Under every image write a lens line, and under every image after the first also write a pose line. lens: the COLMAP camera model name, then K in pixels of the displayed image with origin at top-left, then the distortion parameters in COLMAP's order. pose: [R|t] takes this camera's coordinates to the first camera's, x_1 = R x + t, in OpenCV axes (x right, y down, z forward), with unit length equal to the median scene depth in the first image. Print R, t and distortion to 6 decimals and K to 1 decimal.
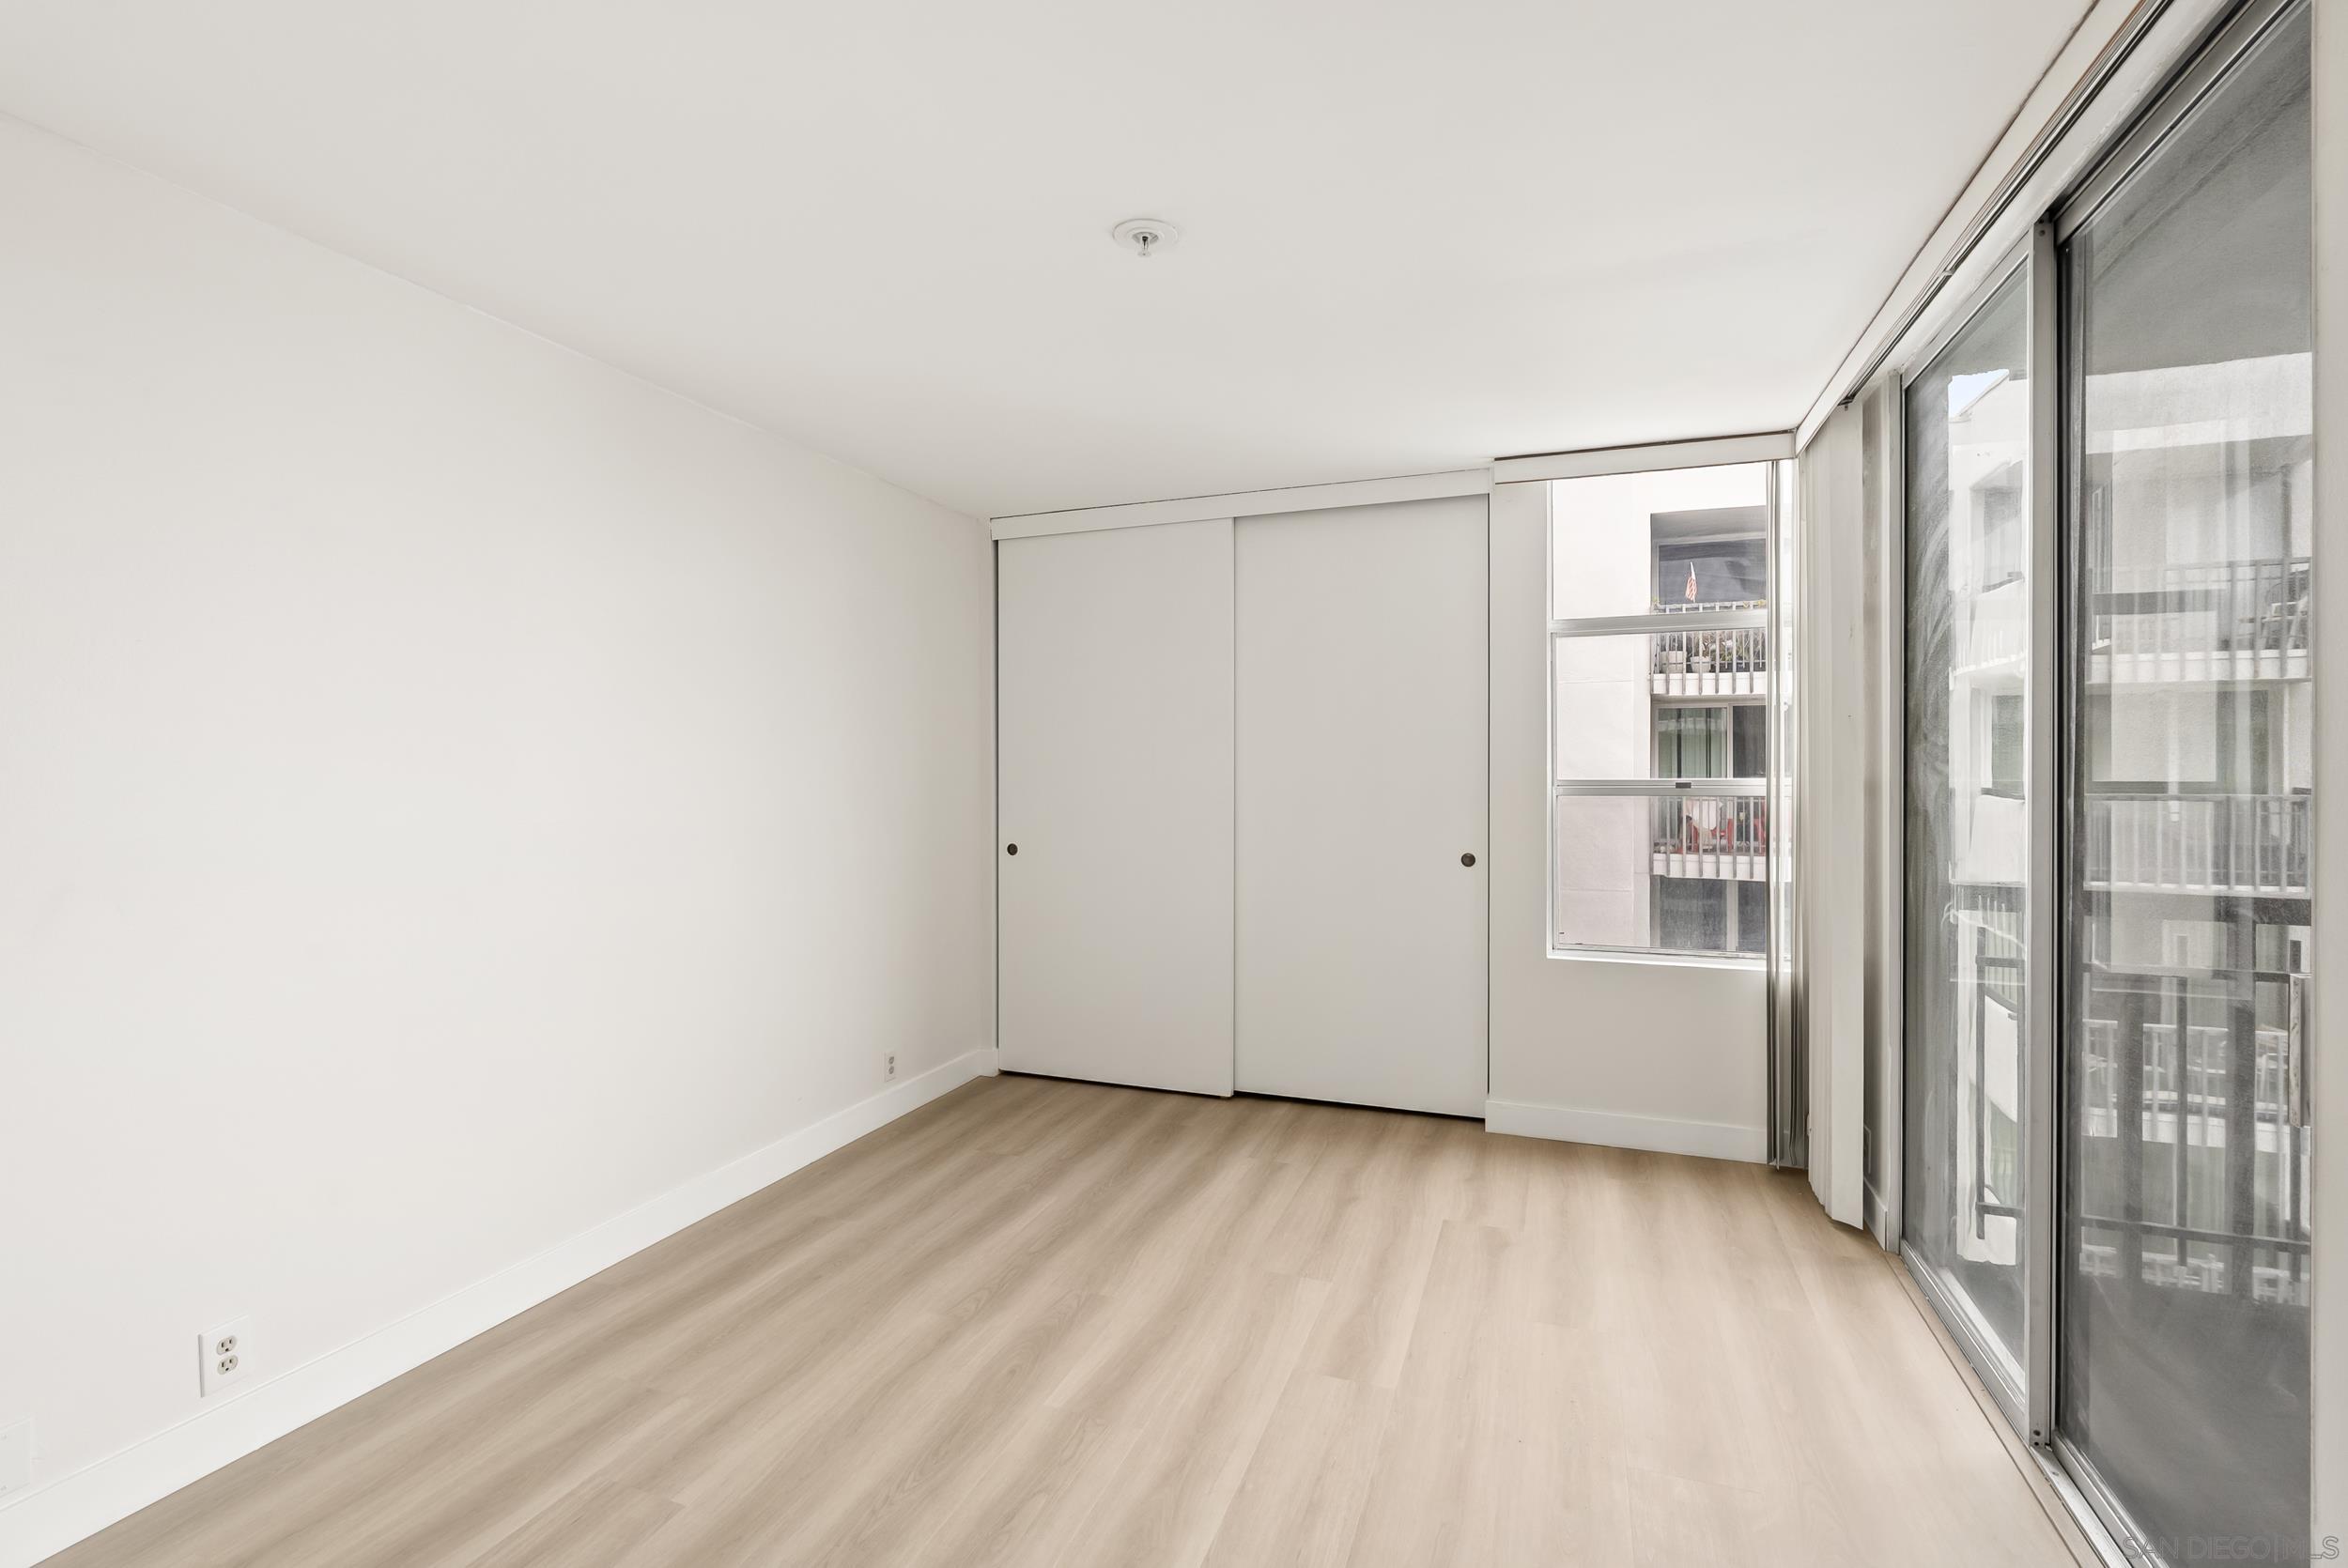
lens RADIAL K [[1066.3, 0, 1170.7], [0, 1066.3, 769.6], [0, 0, 1]] dist [0.000215, 0.001170]
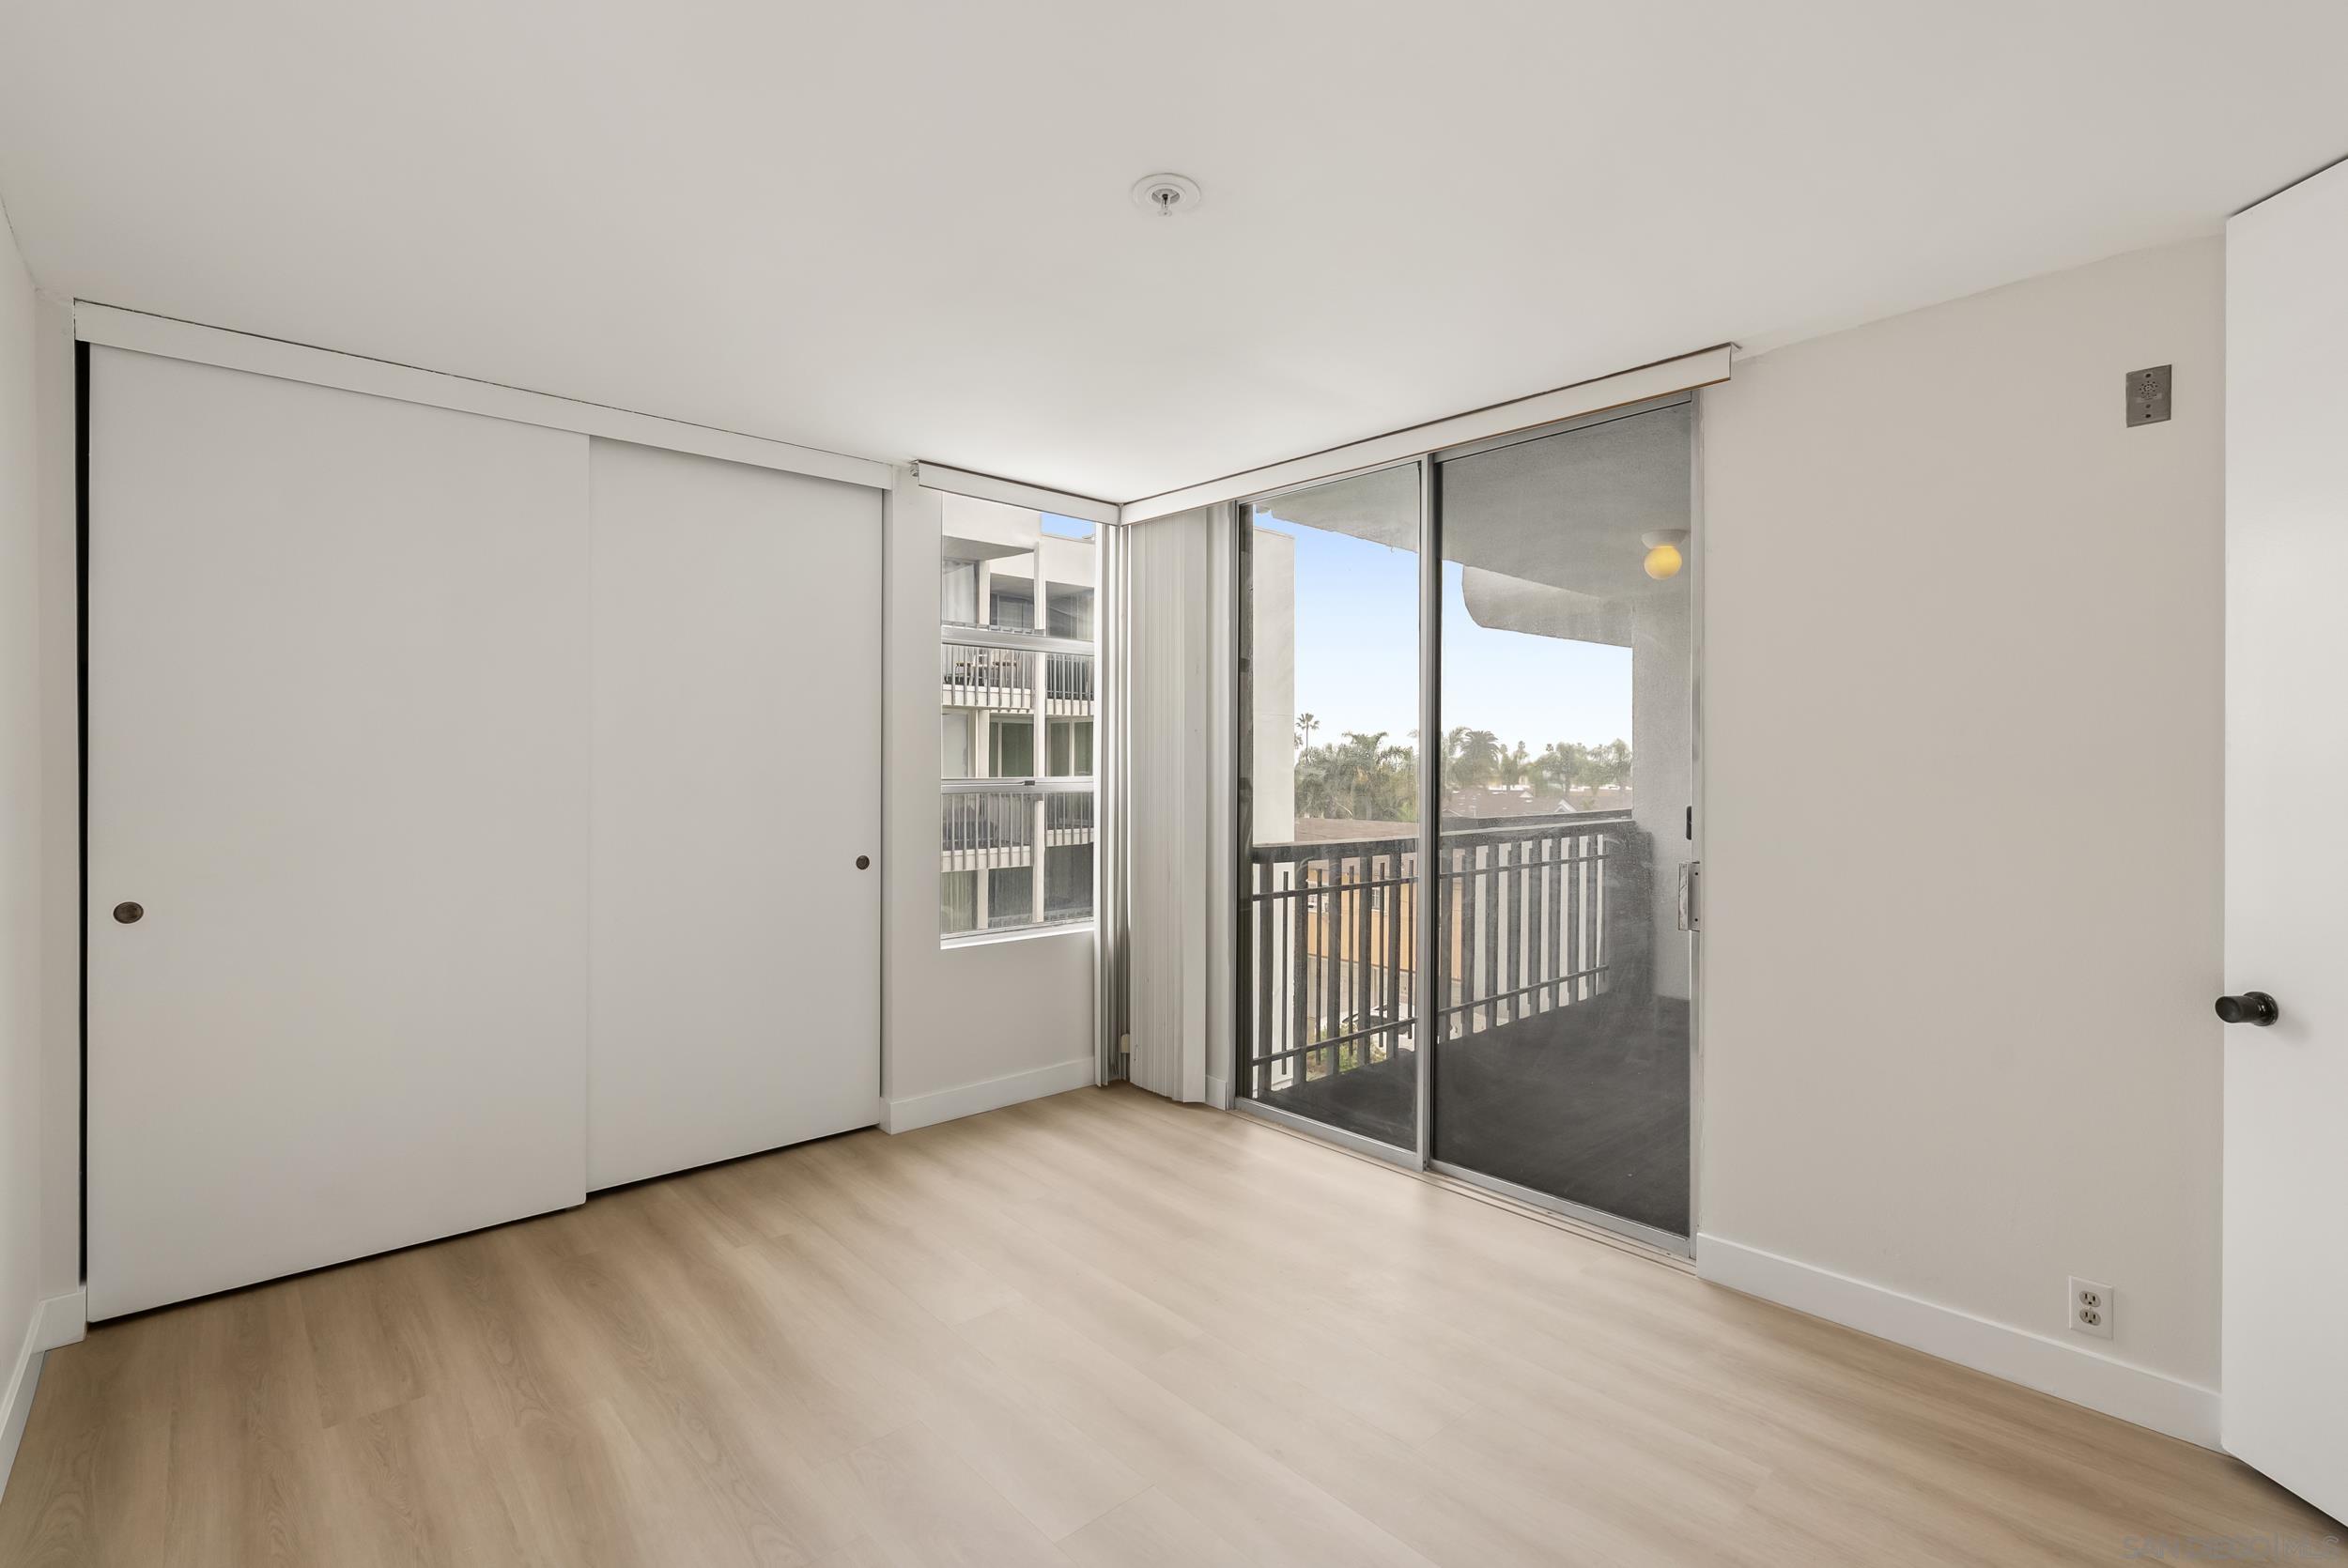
lens RADIAL K [[1066.3, 0, 1170.7], [0, 1066.3, 769.6], [0, 0, 1]] dist [0.000215, 0.001170]
pose [[0.454173, 0.000262, 0.890914, -0.475376], [-0.002724, 0.999996, 0.001094, -0.001749], [-0.890909, -0.002923, 0.454172, 0.320909]]
